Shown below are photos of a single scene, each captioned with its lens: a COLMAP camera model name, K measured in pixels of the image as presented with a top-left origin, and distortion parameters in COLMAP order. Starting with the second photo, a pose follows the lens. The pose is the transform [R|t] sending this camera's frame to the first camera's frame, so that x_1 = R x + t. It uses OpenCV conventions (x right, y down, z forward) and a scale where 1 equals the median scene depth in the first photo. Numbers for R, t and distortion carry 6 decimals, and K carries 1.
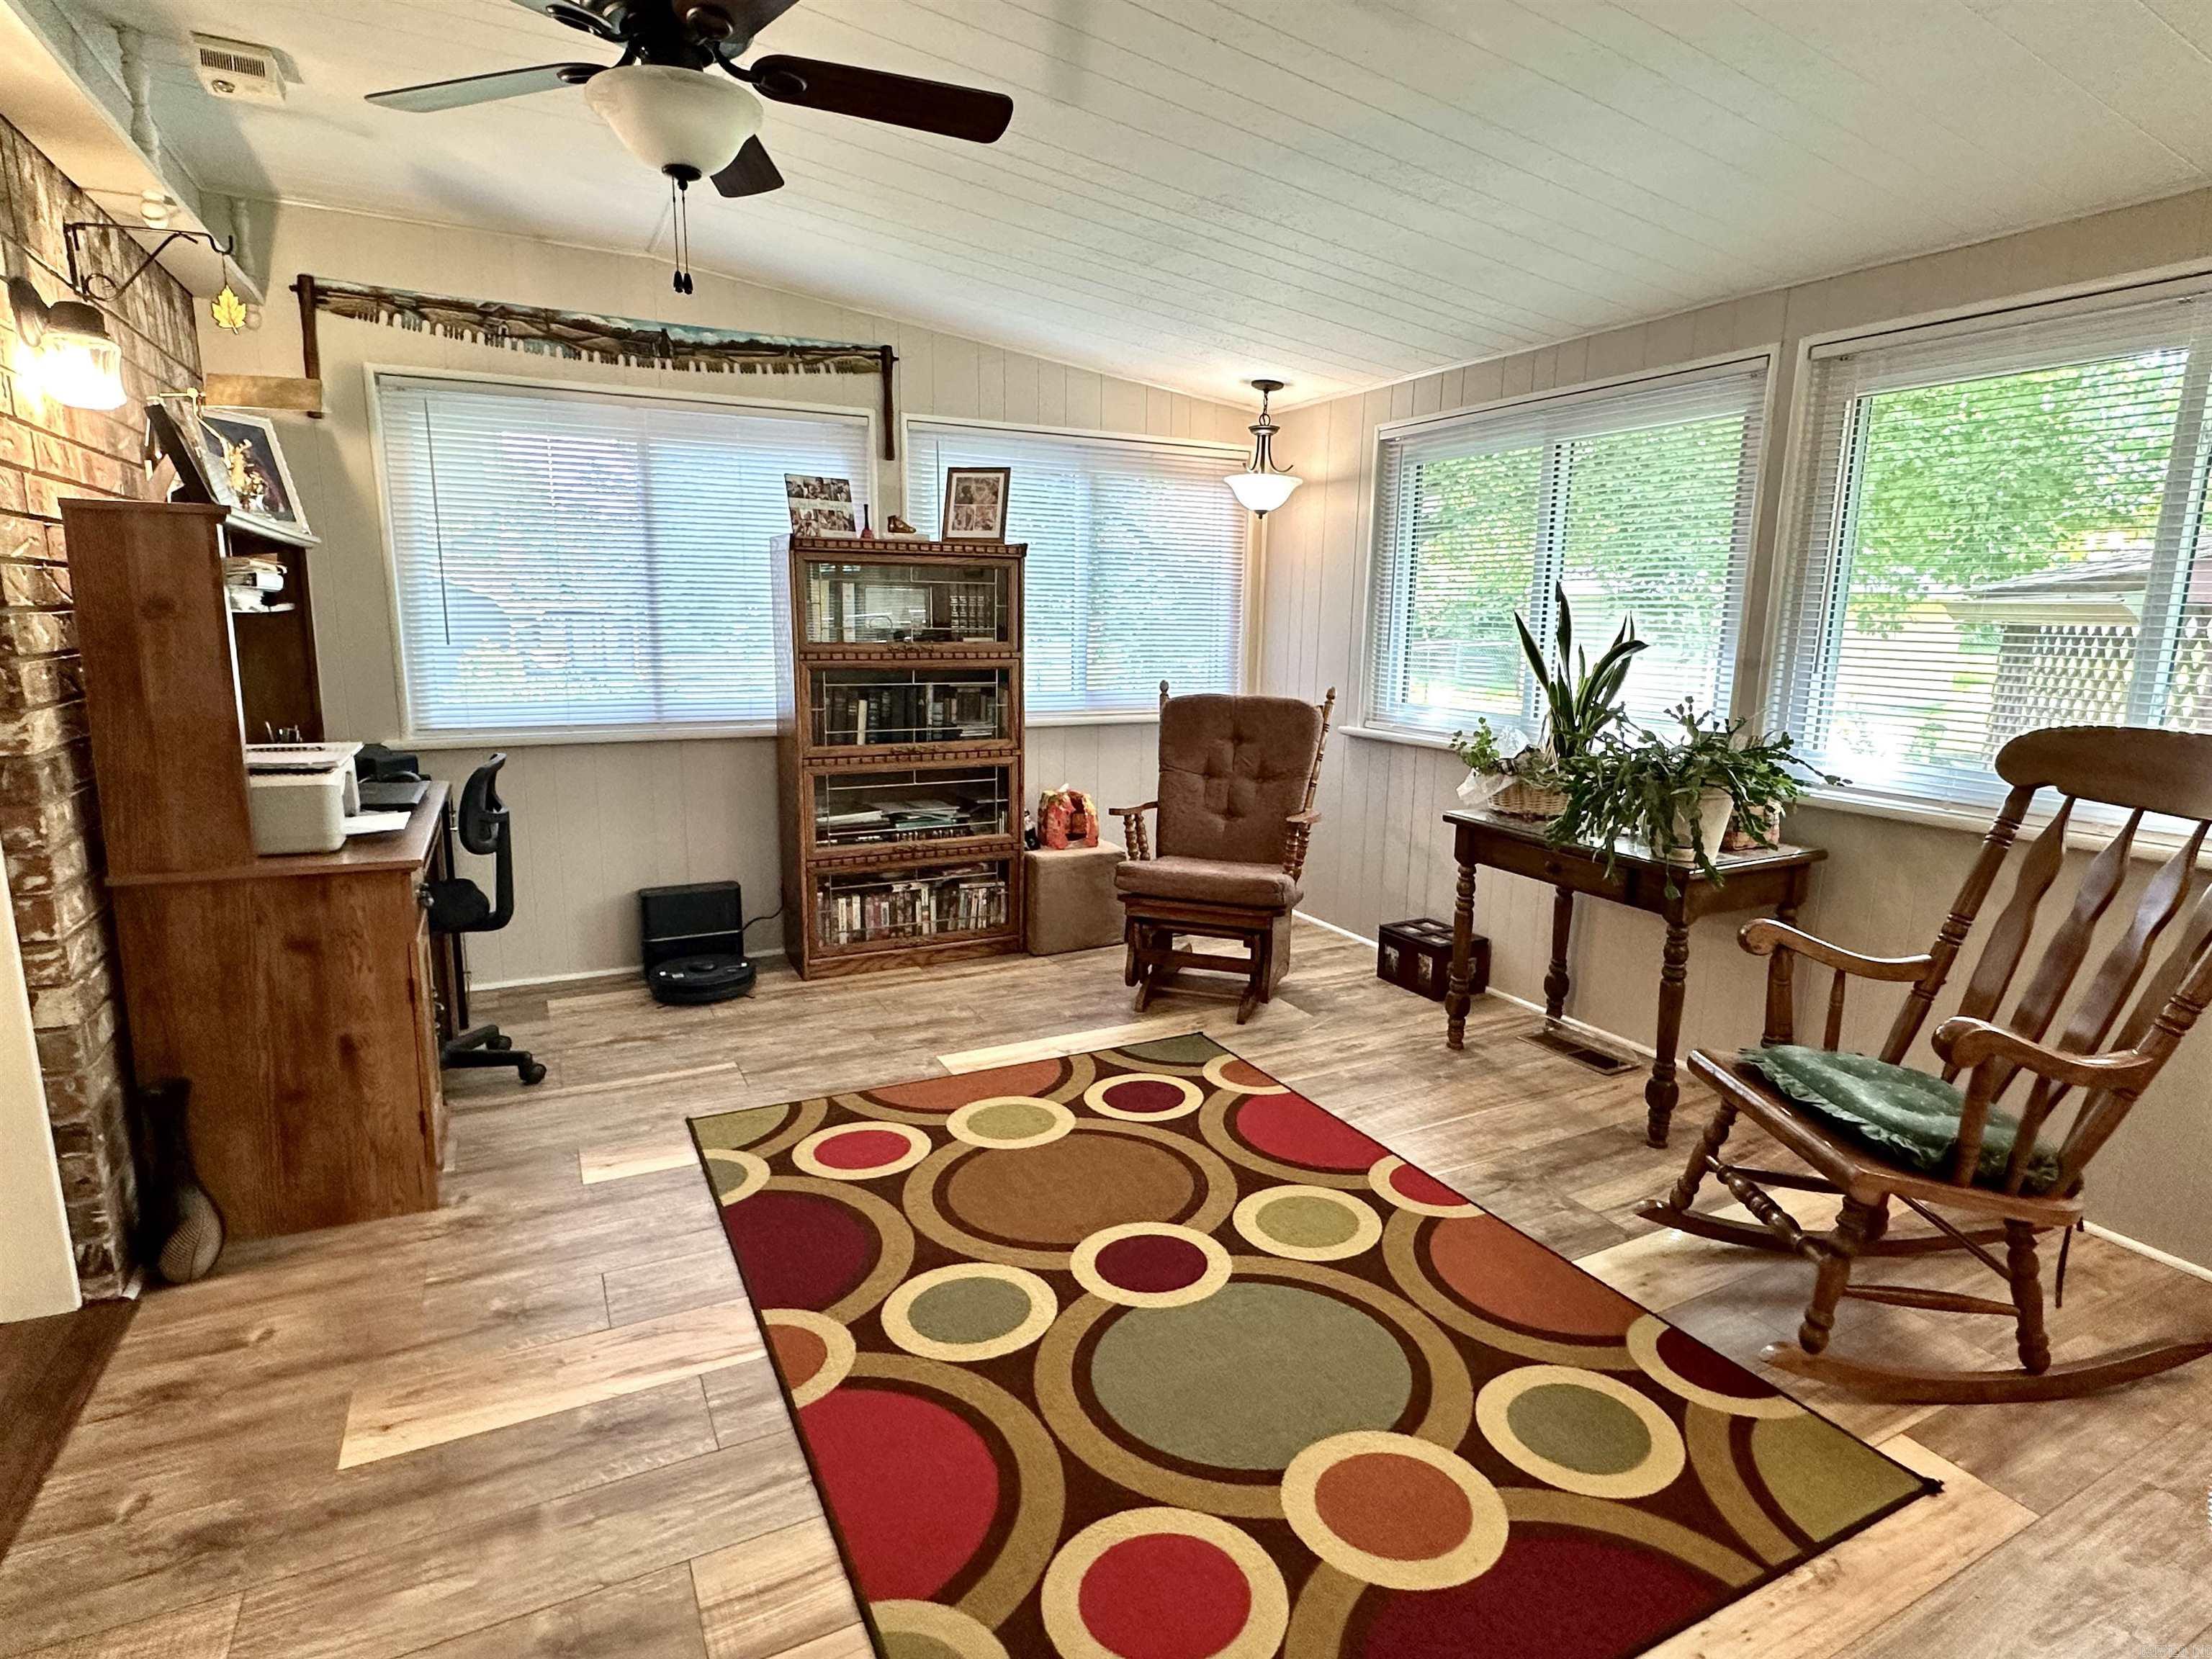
lens RADIAL K [[1163.2, 0, 1108.0], [0, 1163.2, 822.8], [0, 0, 1]] dist [-0.006706, 0.002166]
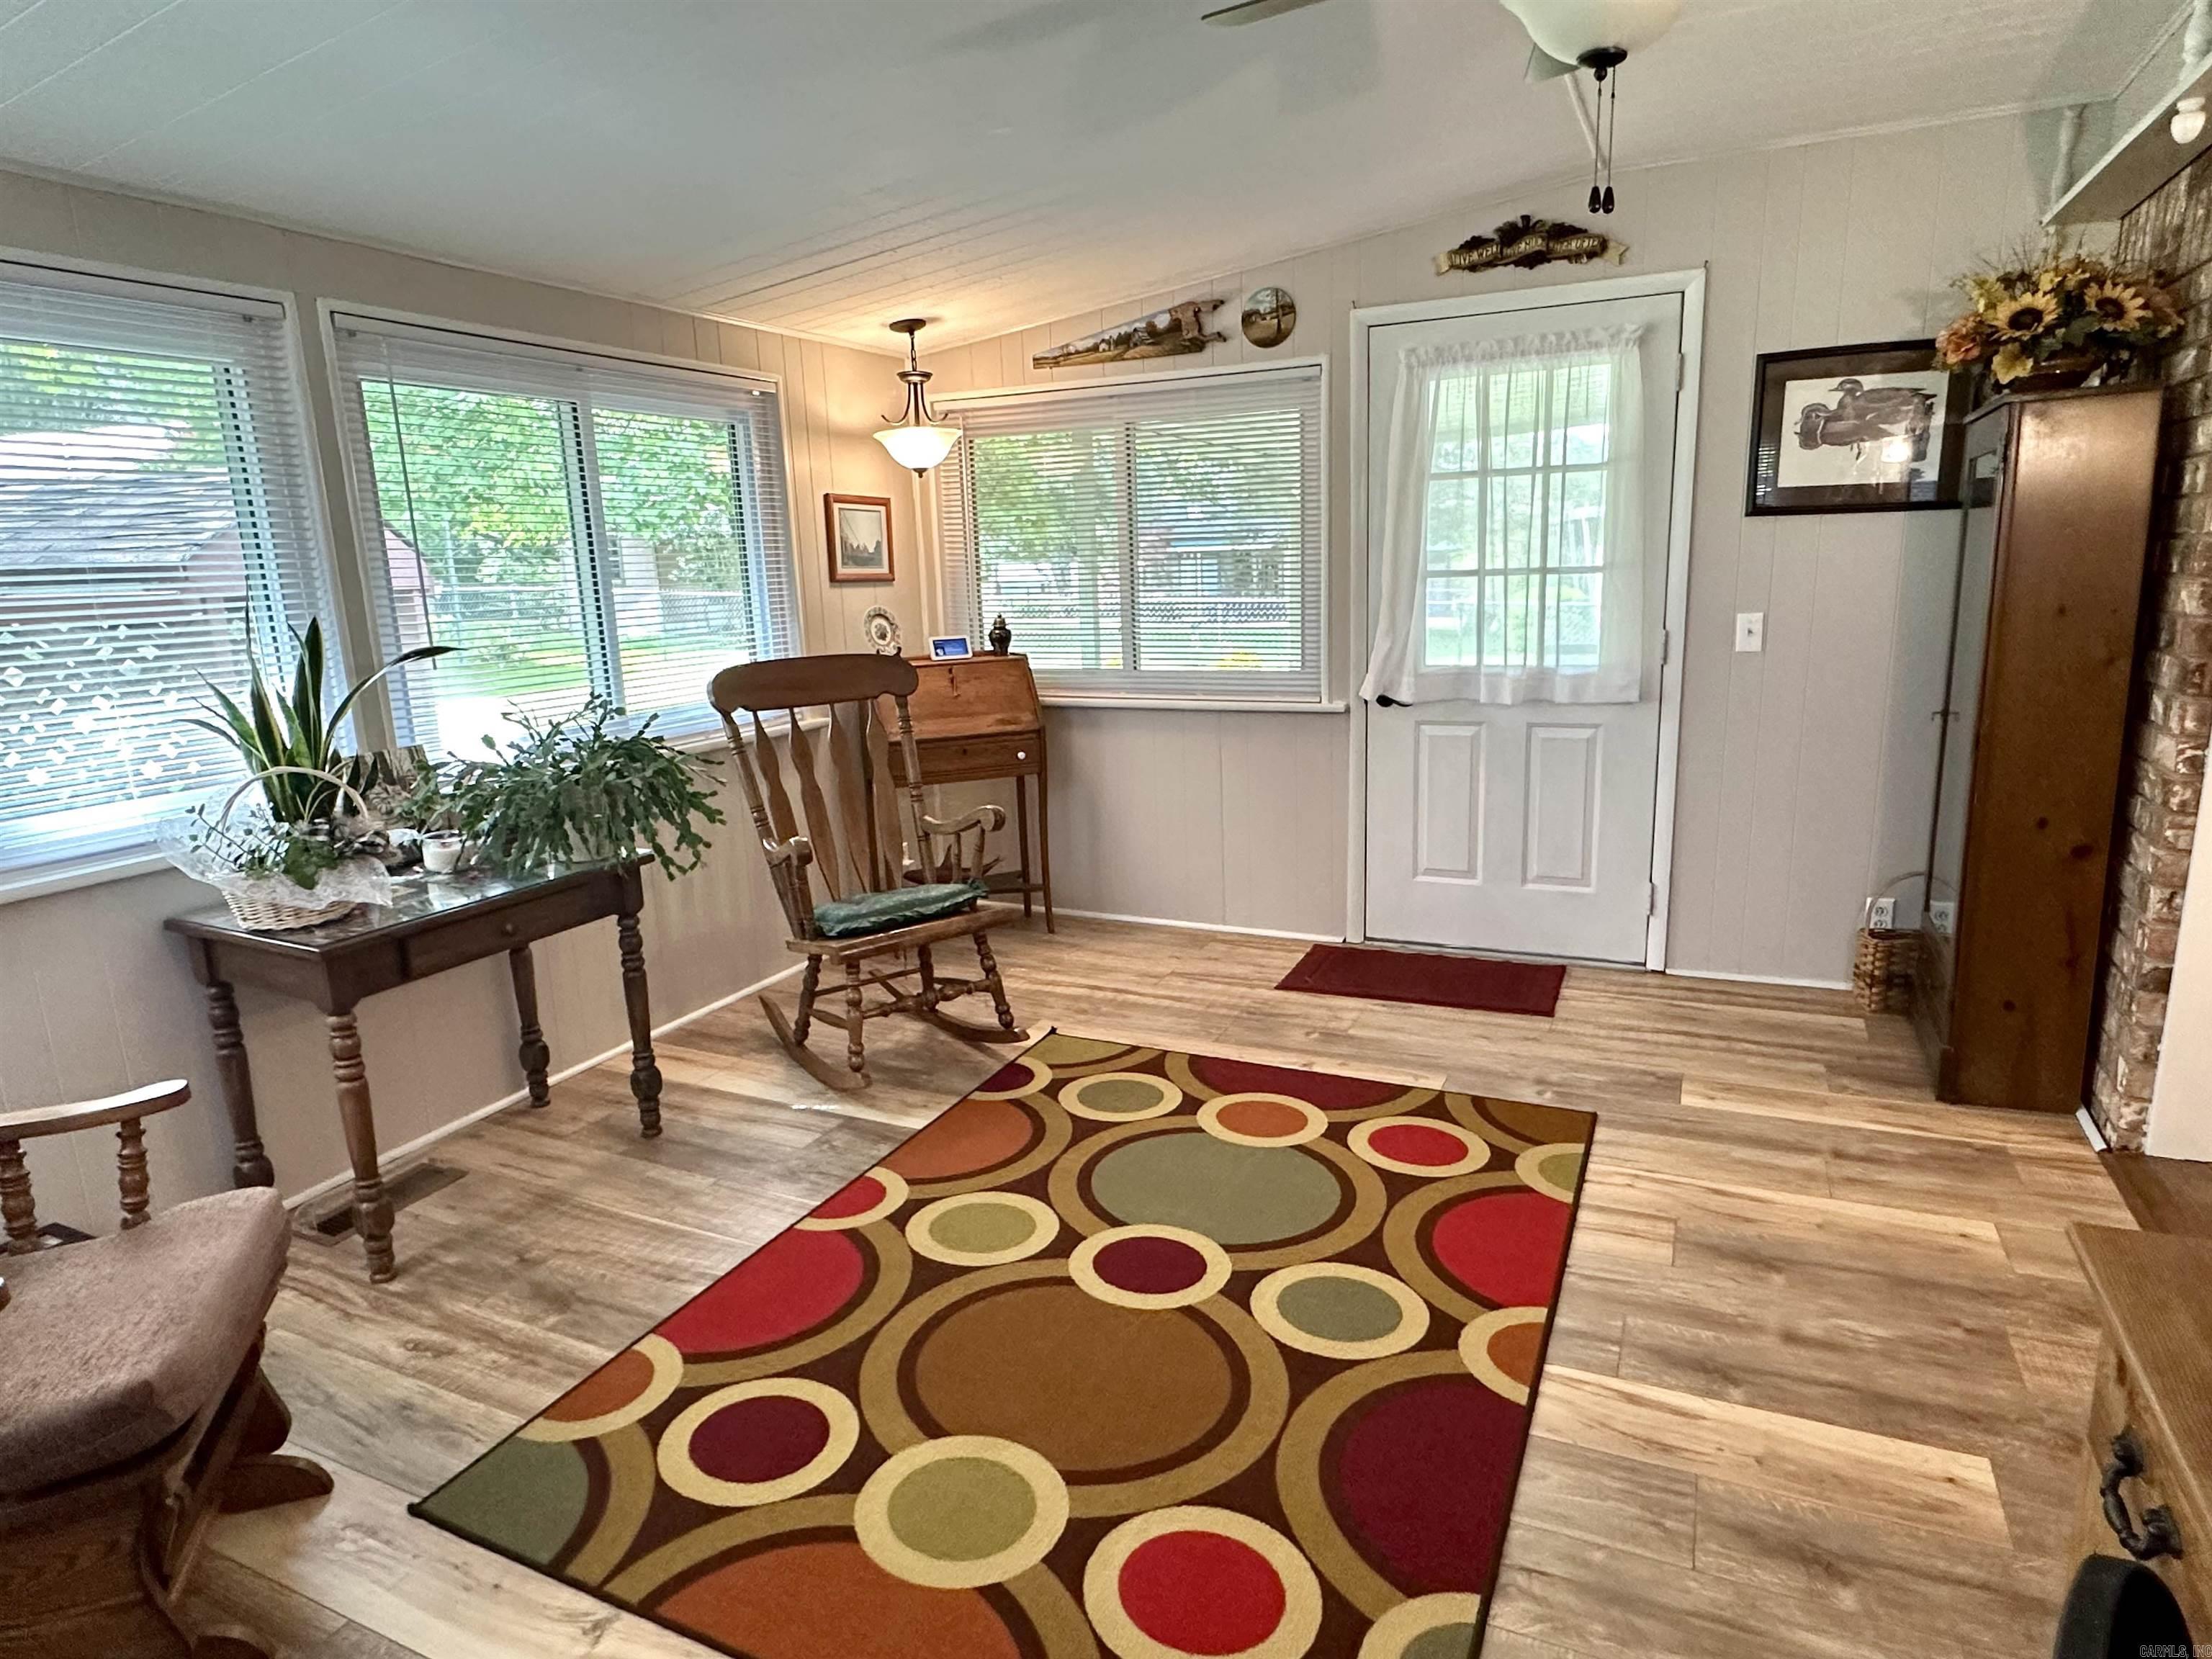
lens RADIAL K [[1299.6, 0, 1107.0], [0, 1299.6, 836.1], [0, 0, 1]] dist [-0.019764, 0.003577]
pose [[-0.616288, -0.156172, 0.771881, -0.772803], [0.171937, 0.929812, 0.325404, -0.336865], [-0.768523, 0.333257, -0.546180, 1.603374]]
